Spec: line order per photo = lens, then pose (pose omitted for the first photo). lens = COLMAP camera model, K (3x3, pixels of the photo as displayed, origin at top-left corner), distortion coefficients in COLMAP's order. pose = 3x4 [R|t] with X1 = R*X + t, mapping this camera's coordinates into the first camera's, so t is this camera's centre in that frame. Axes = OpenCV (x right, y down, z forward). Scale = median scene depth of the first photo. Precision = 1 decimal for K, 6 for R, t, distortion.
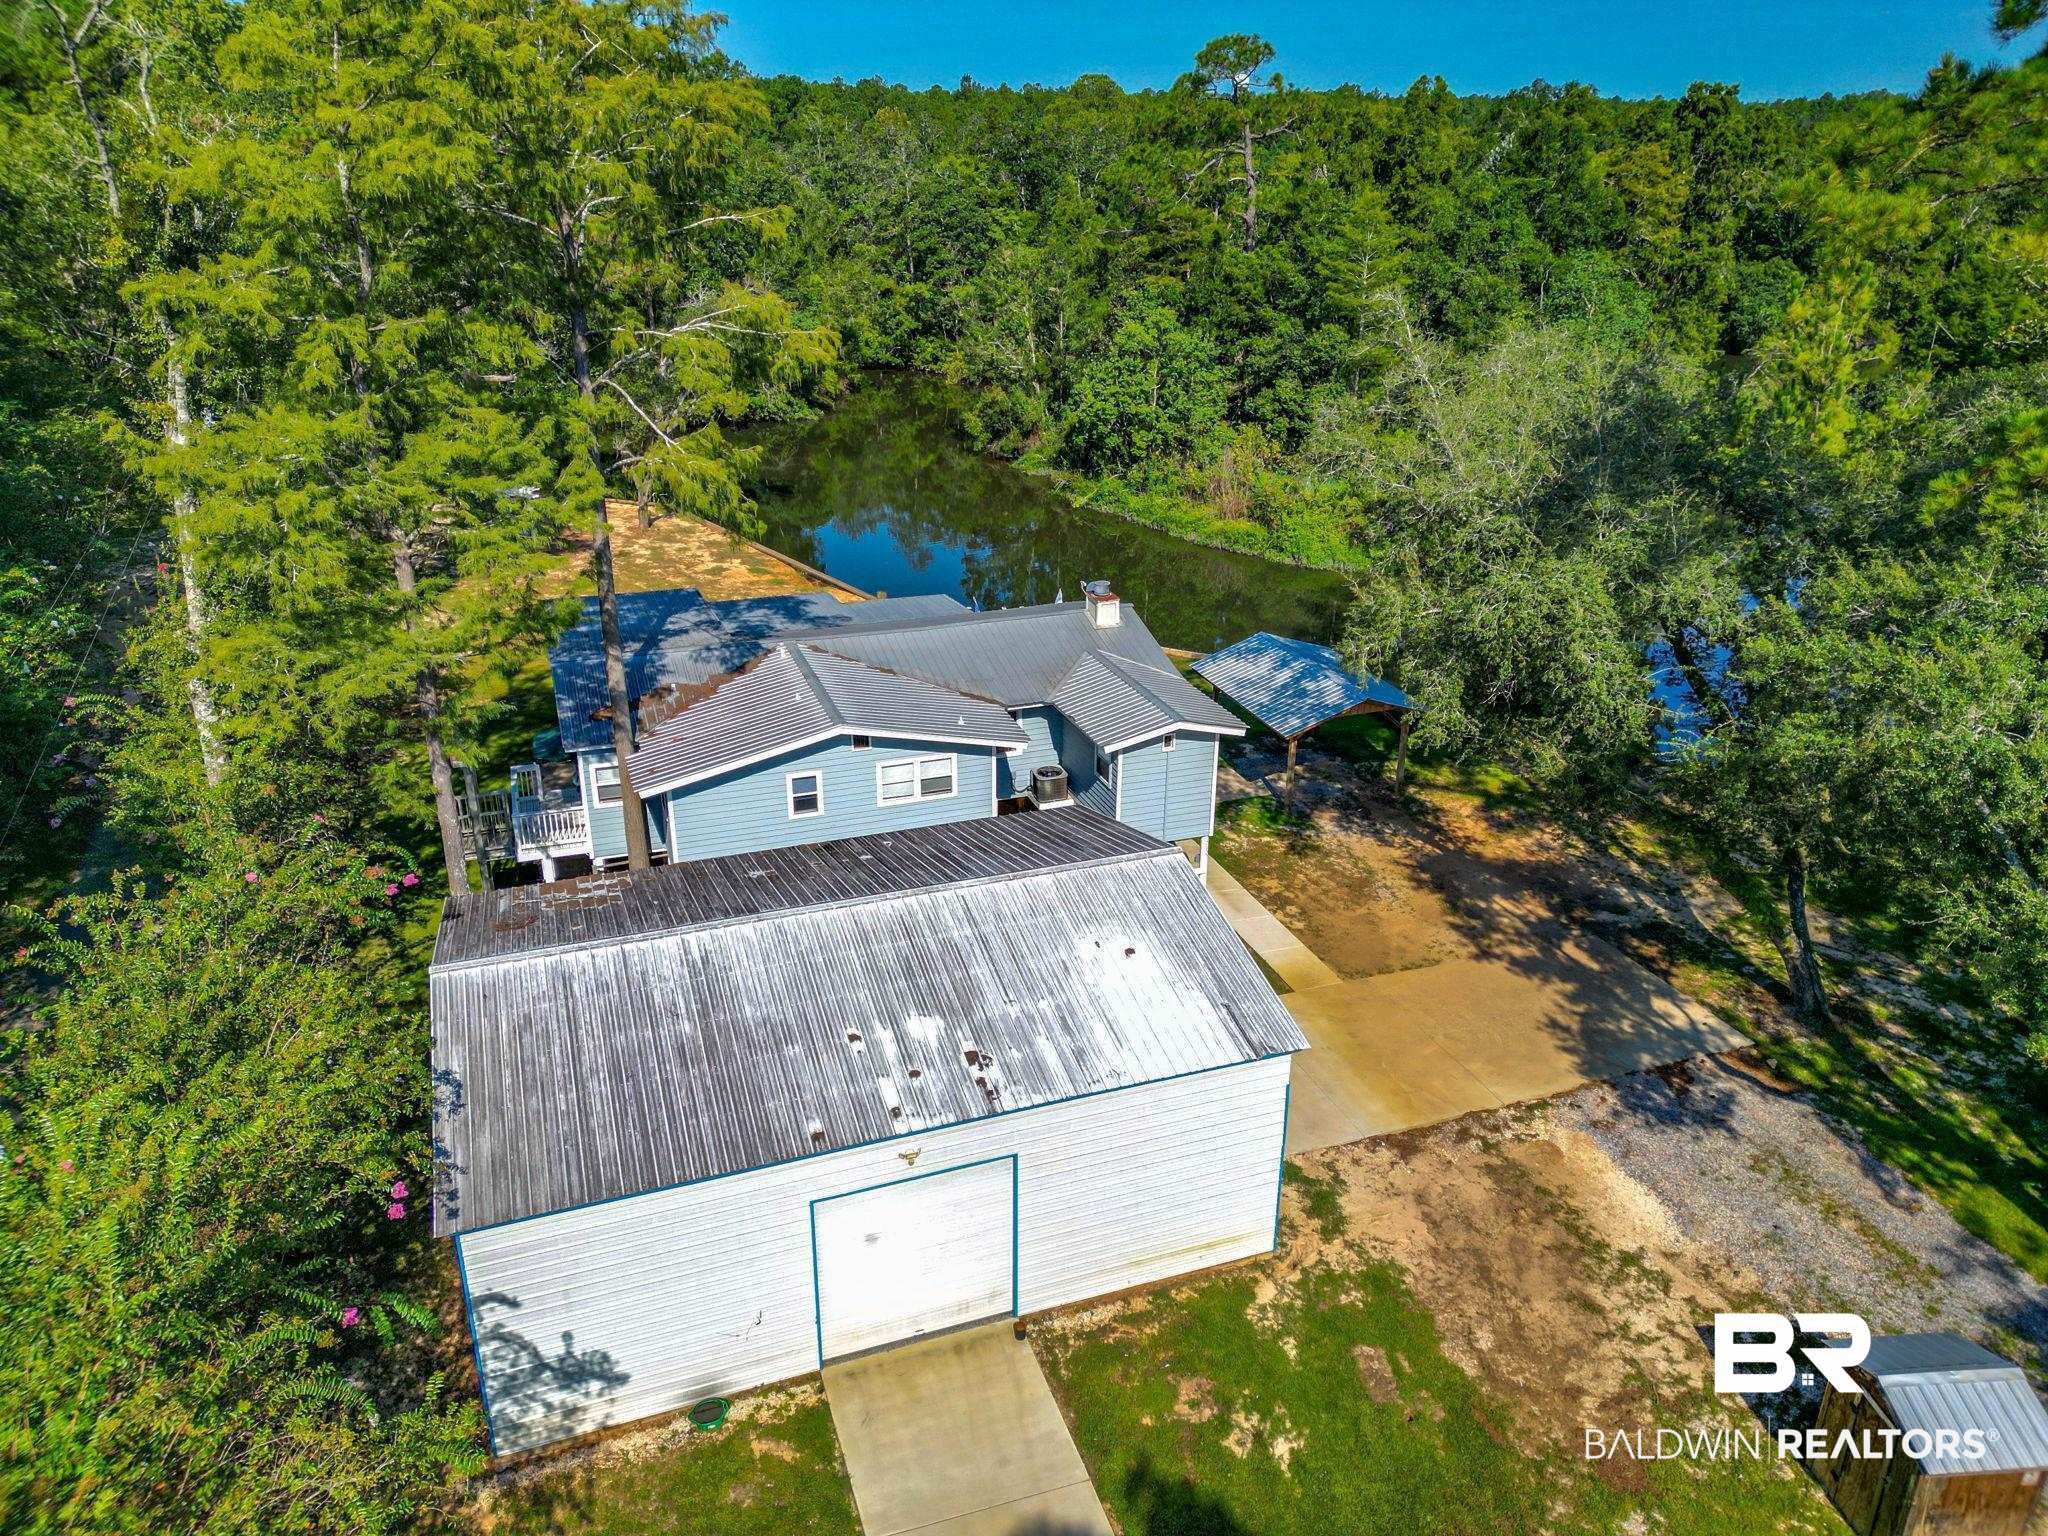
lens RADIAL K [[1433.7, 0, 1024.0], [0, 1433.7, 768.0], [0, 0, 1]] dist [0.038830, -0.046263]
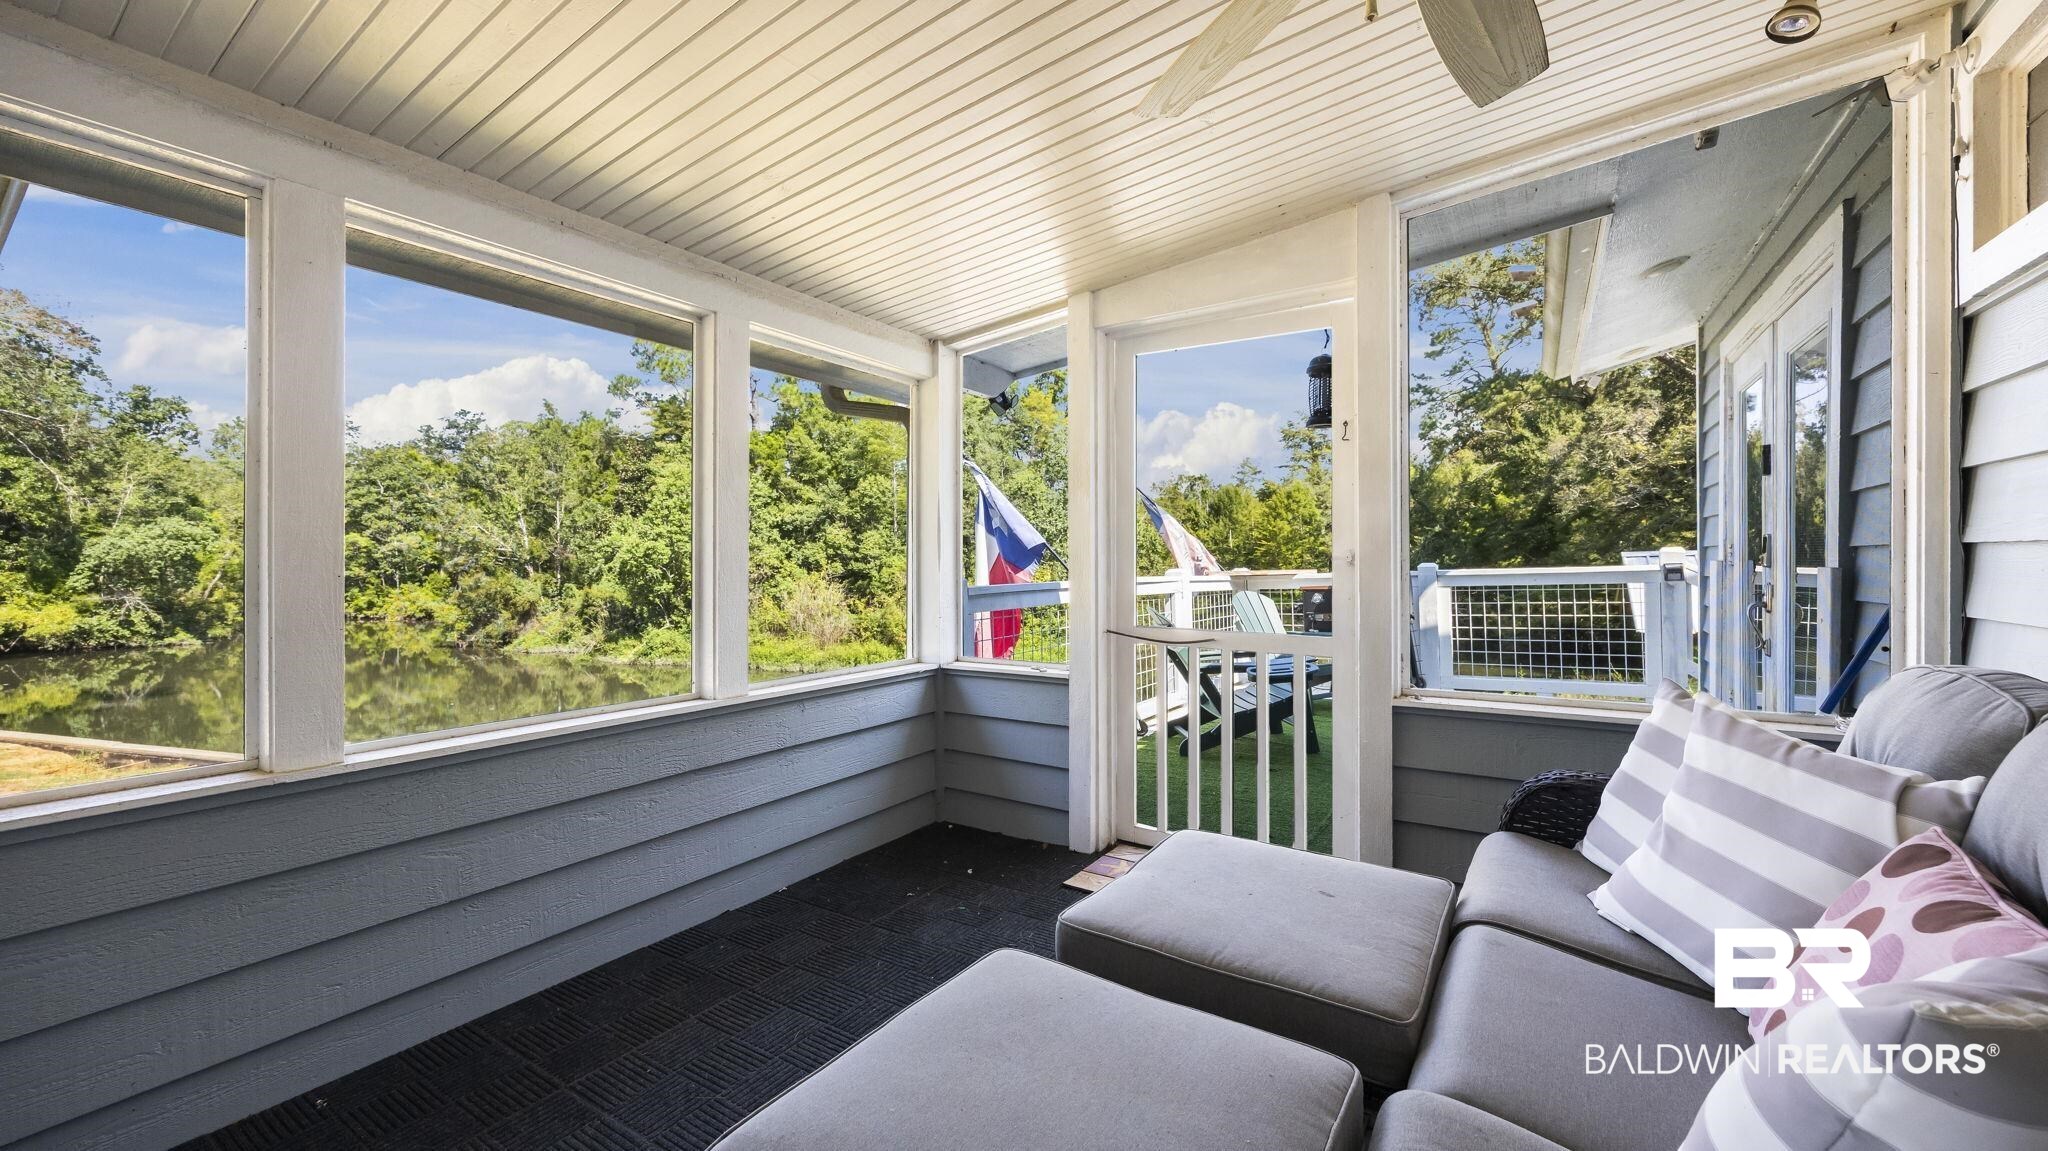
lens RADIAL K [[804.1, 0, 1024.0], [0, 804.1, 575.5], [0, 0, 1]] dist [-0.001010, 0.000093]
pose [[0.791715, -0.016296, 0.610674, -0.158980], [0.245695, 0.923724, -0.293884, -0.082180], [-0.559305, 0.382712, 0.735330, 1.240905]]
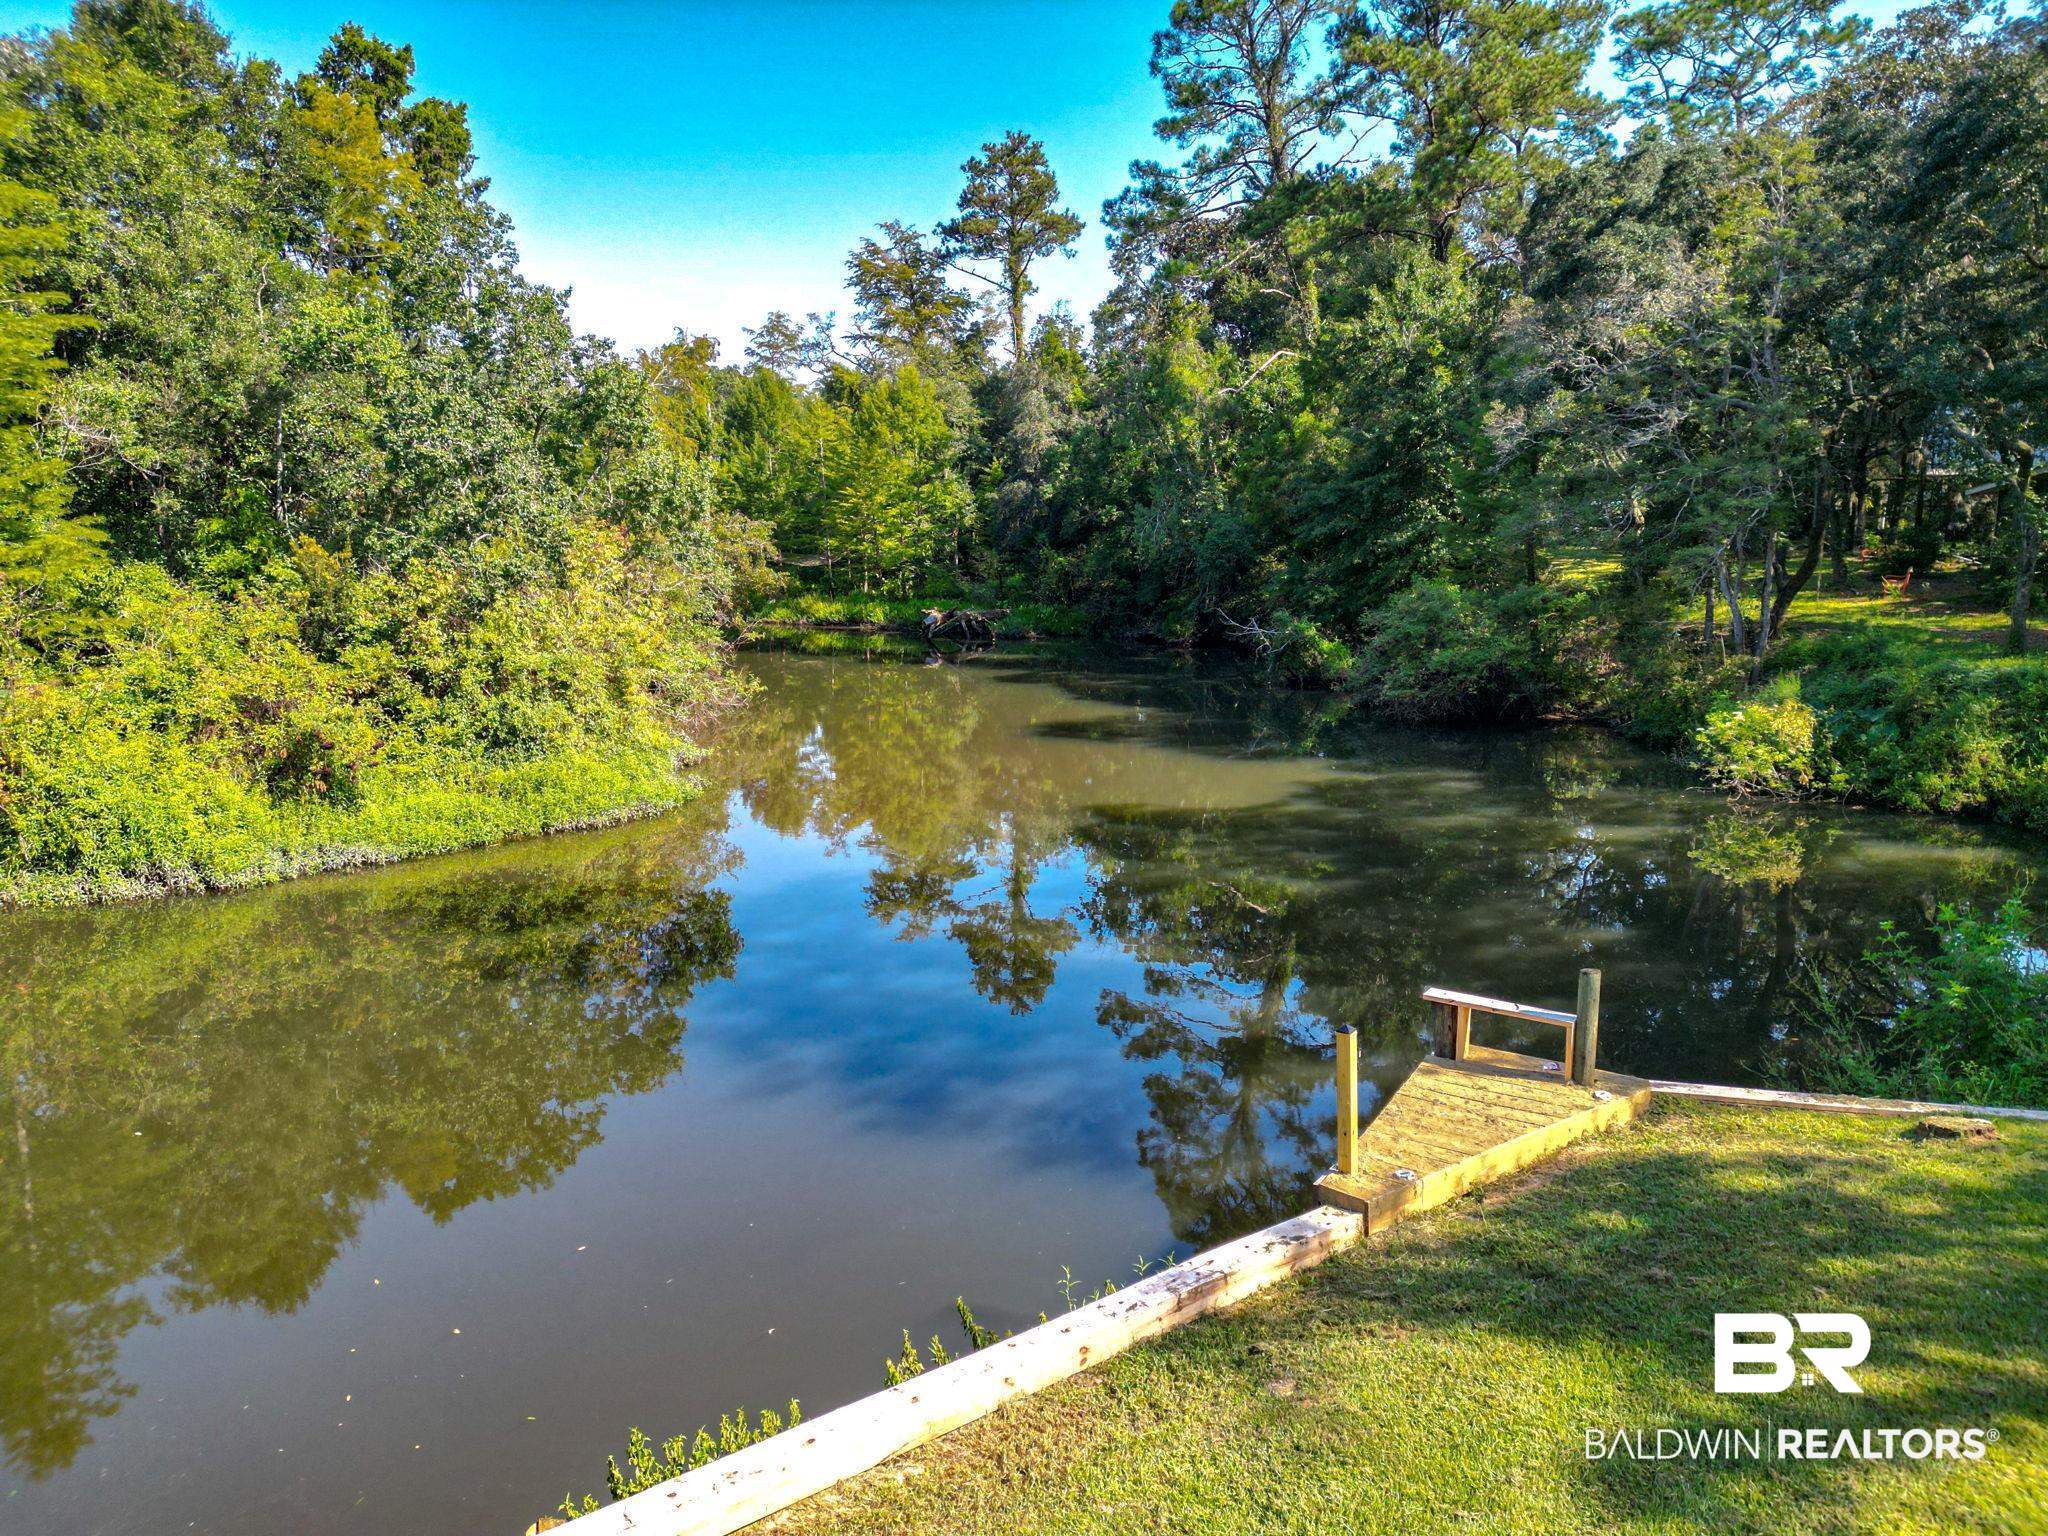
lens RADIAL K [[1433.7, 0, 1024.0], [0, 1433.7, 768.0], [0, 0, 1]] dist [0.038830, -0.046263]
pose [[0.418593, -0.158078, 0.894310, 0.008888], [0.355688, 0.934604, -0.001284, -0.223642], [-0.835623, 0.318633, 0.447445, 1.526862]]
